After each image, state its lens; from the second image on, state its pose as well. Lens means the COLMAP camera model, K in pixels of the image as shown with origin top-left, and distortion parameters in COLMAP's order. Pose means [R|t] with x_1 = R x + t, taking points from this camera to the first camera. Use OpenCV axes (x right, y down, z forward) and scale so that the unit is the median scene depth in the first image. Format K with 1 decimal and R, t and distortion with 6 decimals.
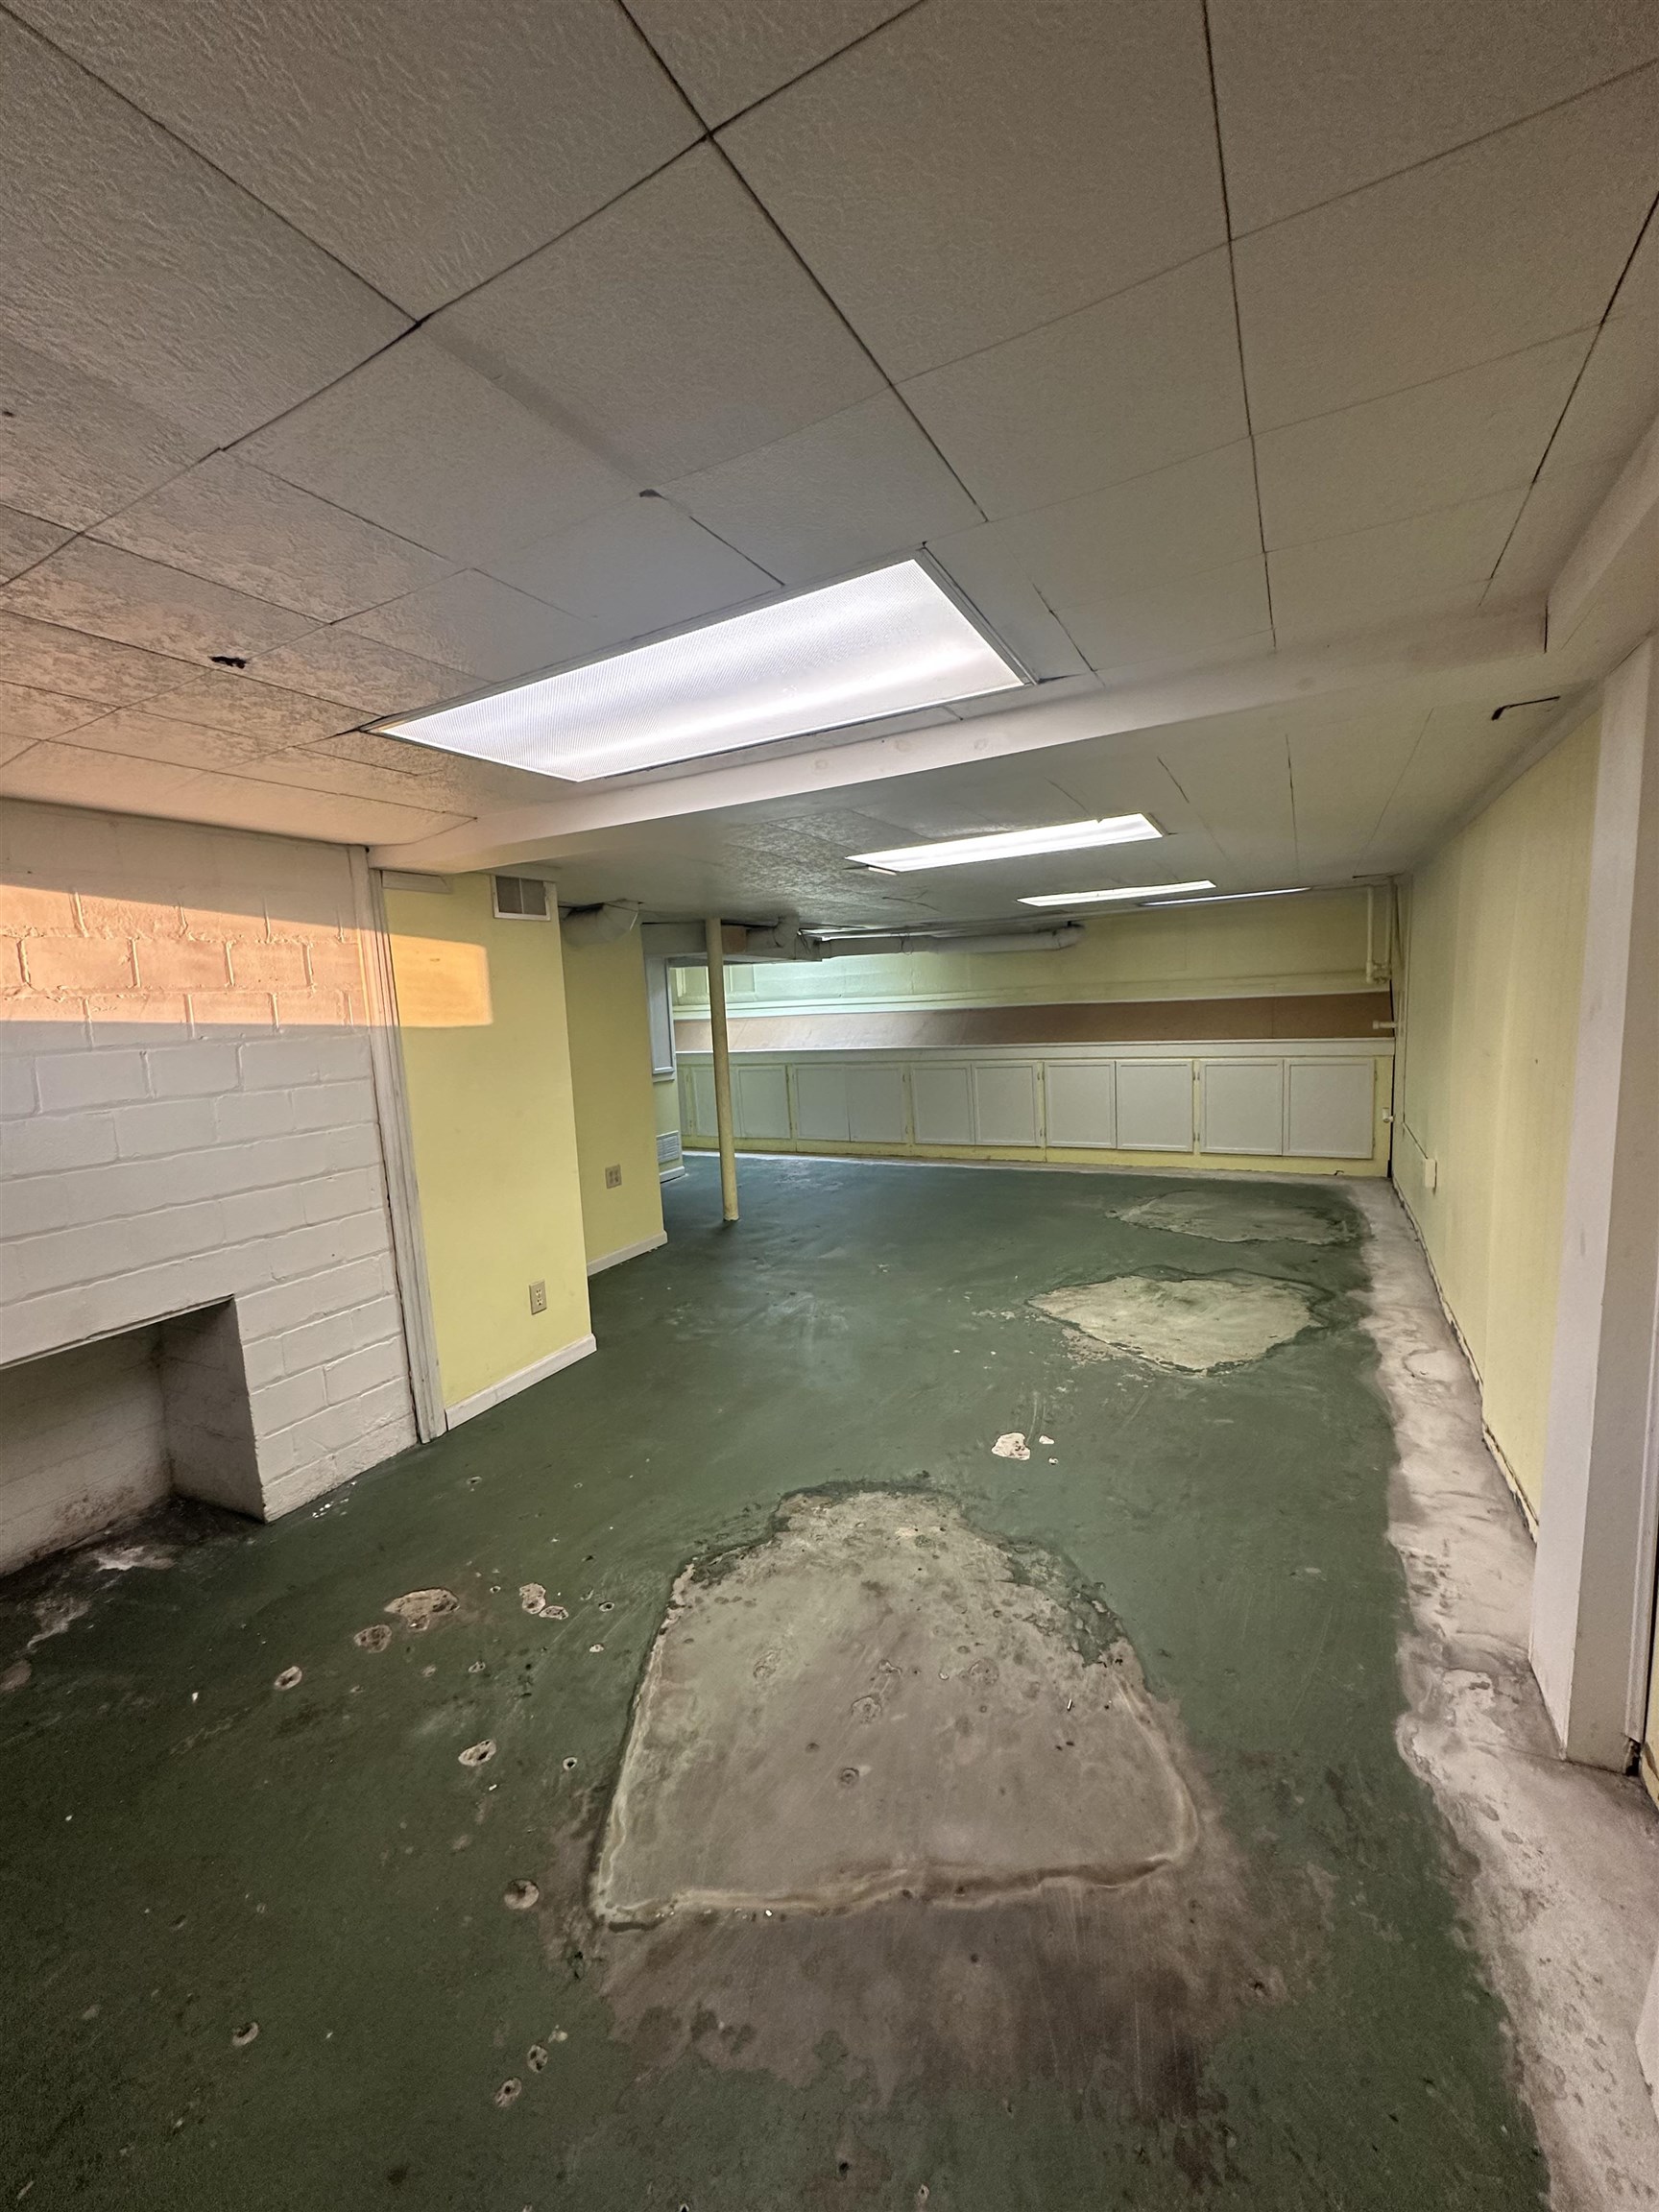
lens RADIAL K [[879.4, 0, 829.5], [0, 879.4, 1106.0], [0, 0, 1]] dist [-0.003624, 0.000285]
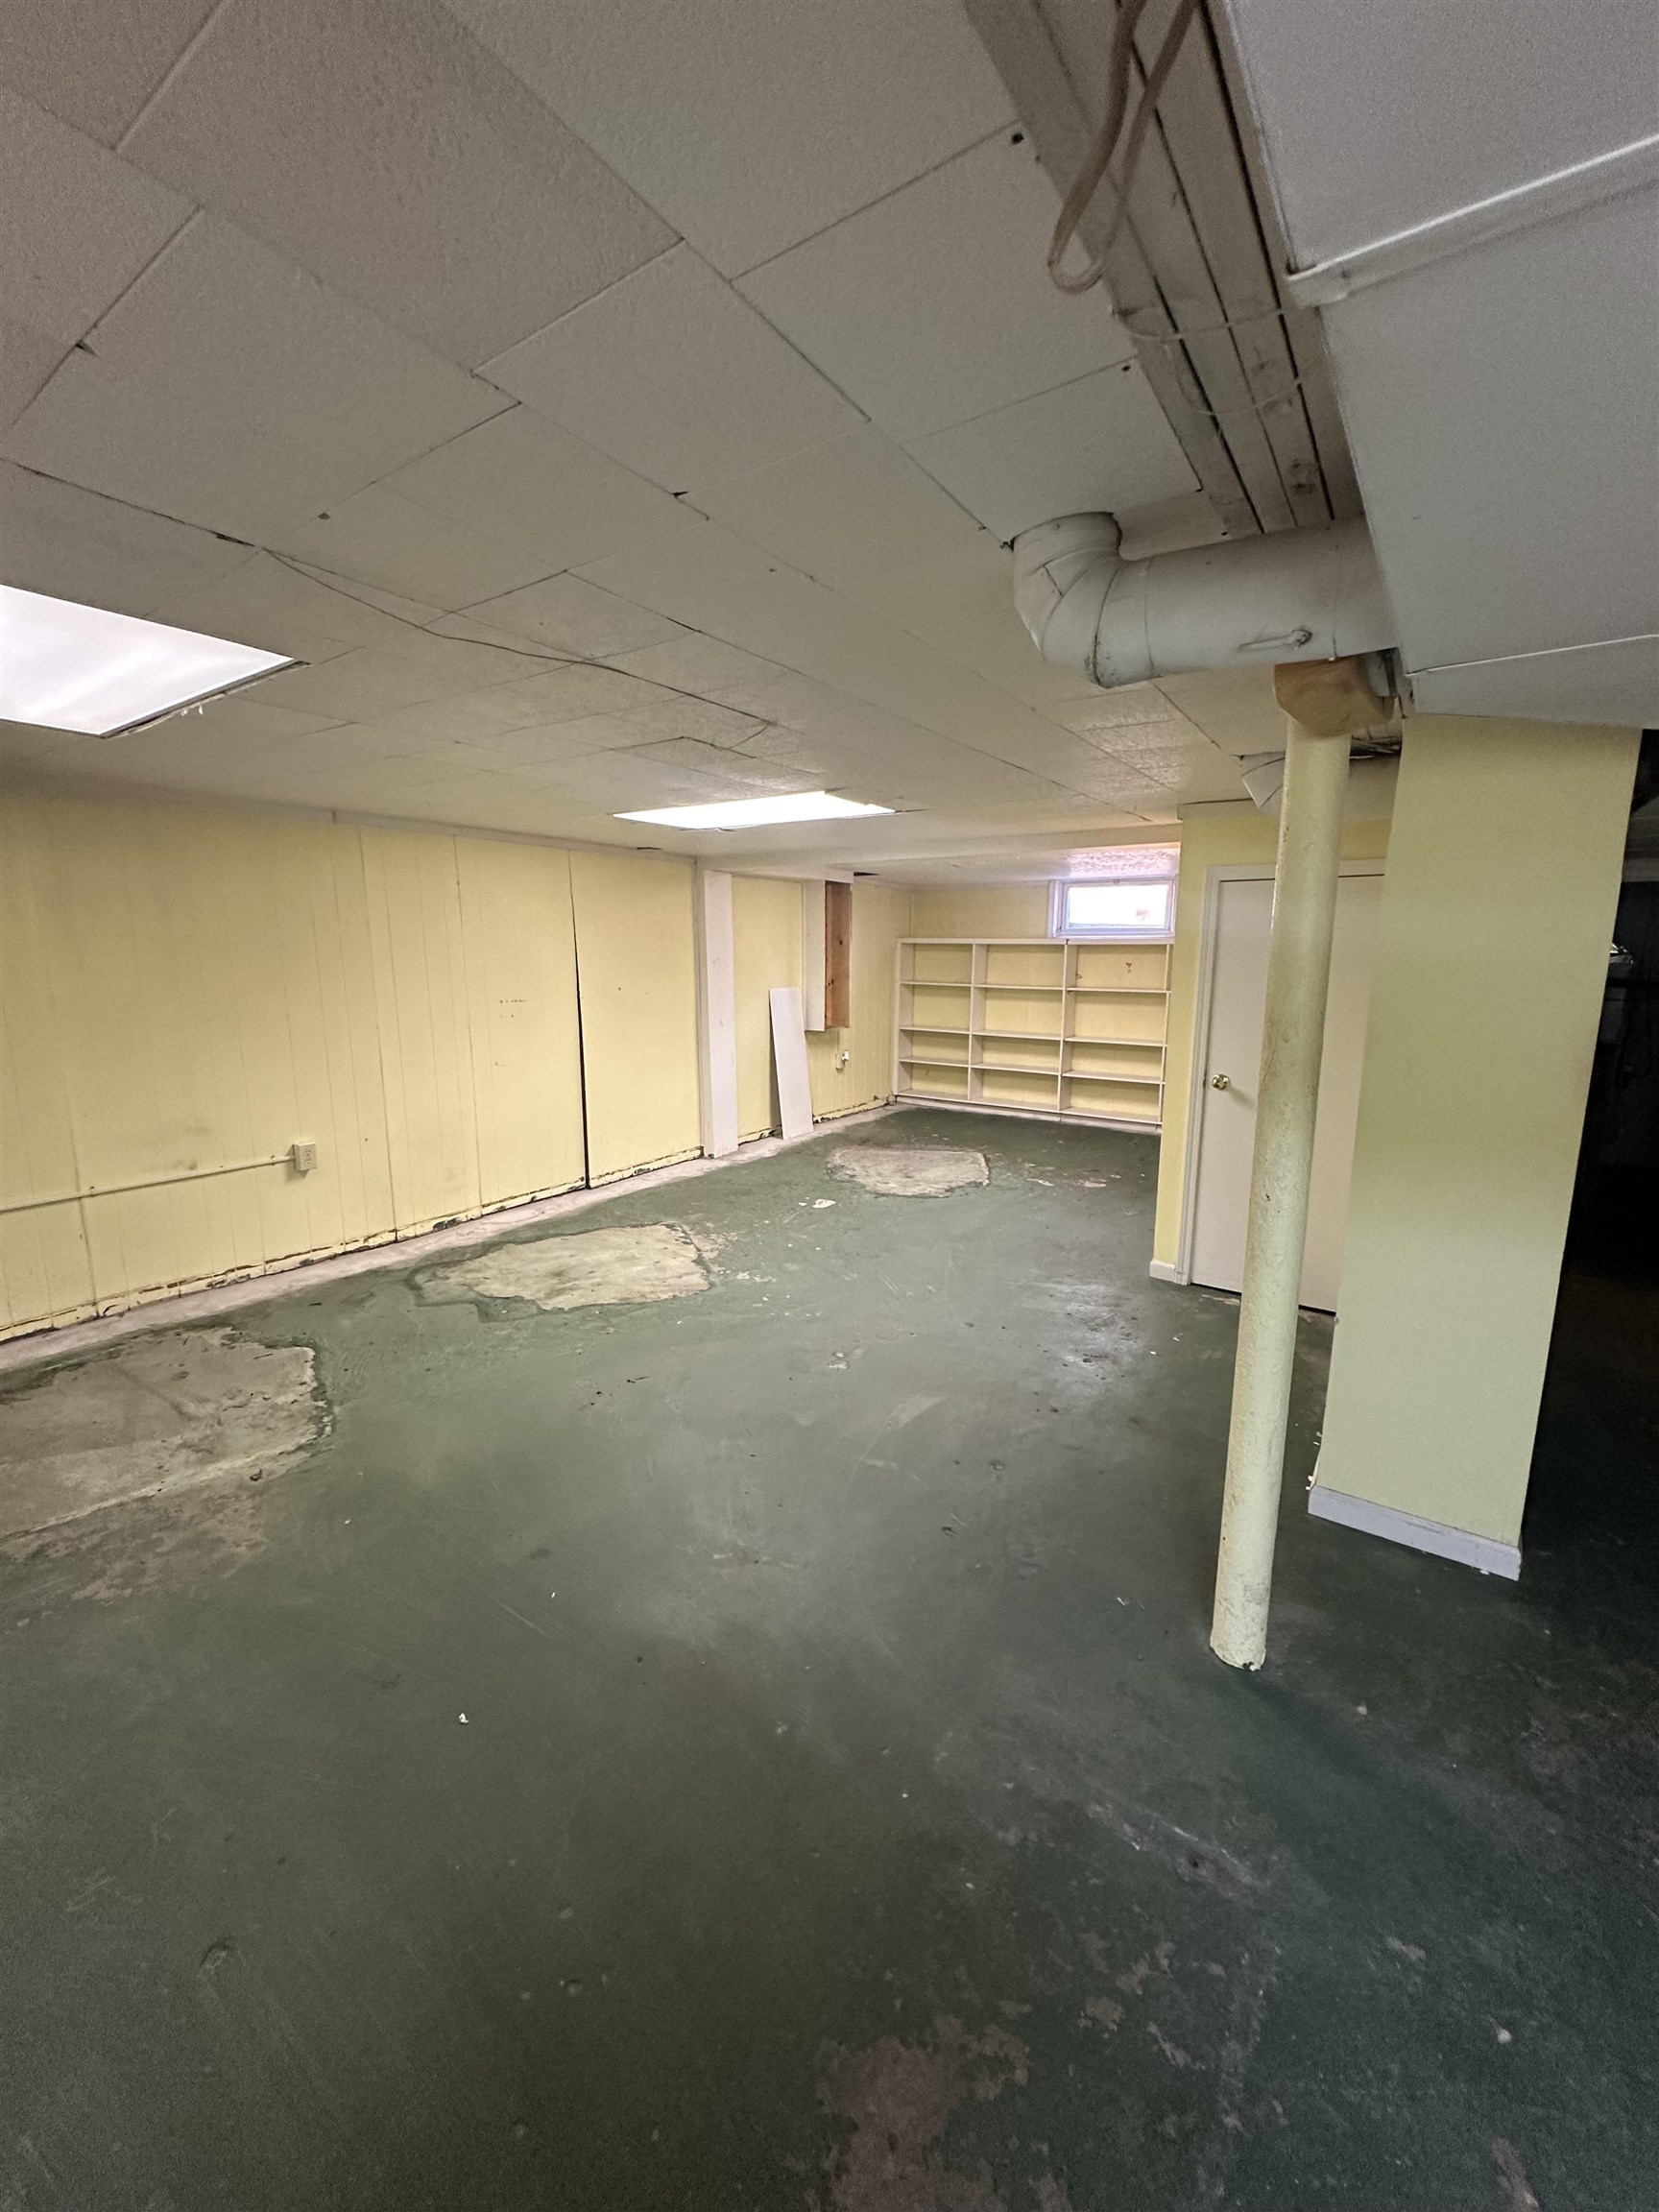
lens RADIAL K [[879.4, 0, 829.5], [0, 879.4, 1106.0], [0, 0, 1]] dist [-0.003624, 0.000285]
pose [[-0.992601, 0.028447, 0.118046, -0.015992], [0.061542, 0.955915, 0.287123, -0.222419], [-0.104674, 0.292264, -0.950592, 1.853869]]
